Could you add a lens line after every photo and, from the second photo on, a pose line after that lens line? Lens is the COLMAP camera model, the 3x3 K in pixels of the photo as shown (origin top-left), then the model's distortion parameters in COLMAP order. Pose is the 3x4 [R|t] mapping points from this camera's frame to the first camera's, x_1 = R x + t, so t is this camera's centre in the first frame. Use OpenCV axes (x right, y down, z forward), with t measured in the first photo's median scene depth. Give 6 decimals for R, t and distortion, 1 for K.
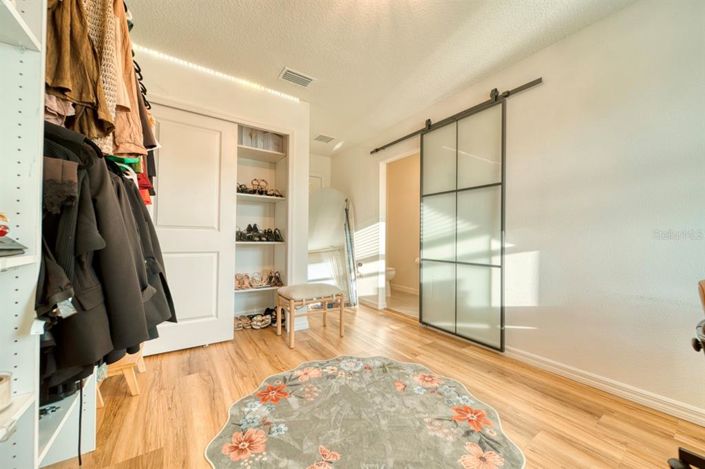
lens RADIAL K [[246.6, 0, 351.8], [0, 246.6, 236.5], [0, 0, 1]] dist [-0.002605, -0.000173]
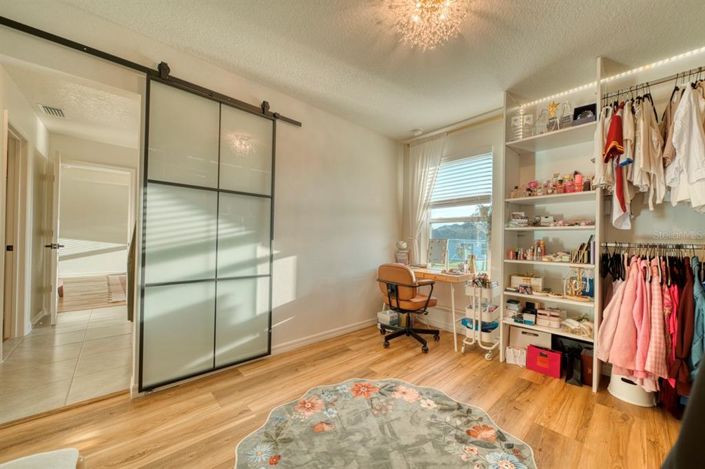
lens RADIAL K [[261.1, 0, 355.6], [0, 261.1, 235.7], [0, 0, 1]] dist [0.000541, -0.000005]
pose [[-0.120522, 0.005309, 0.992697, -0.551675], [-0.022290, 0.999719, -0.008052, -0.043756], [-0.992460, -0.023098, -0.120369, 0.765401]]
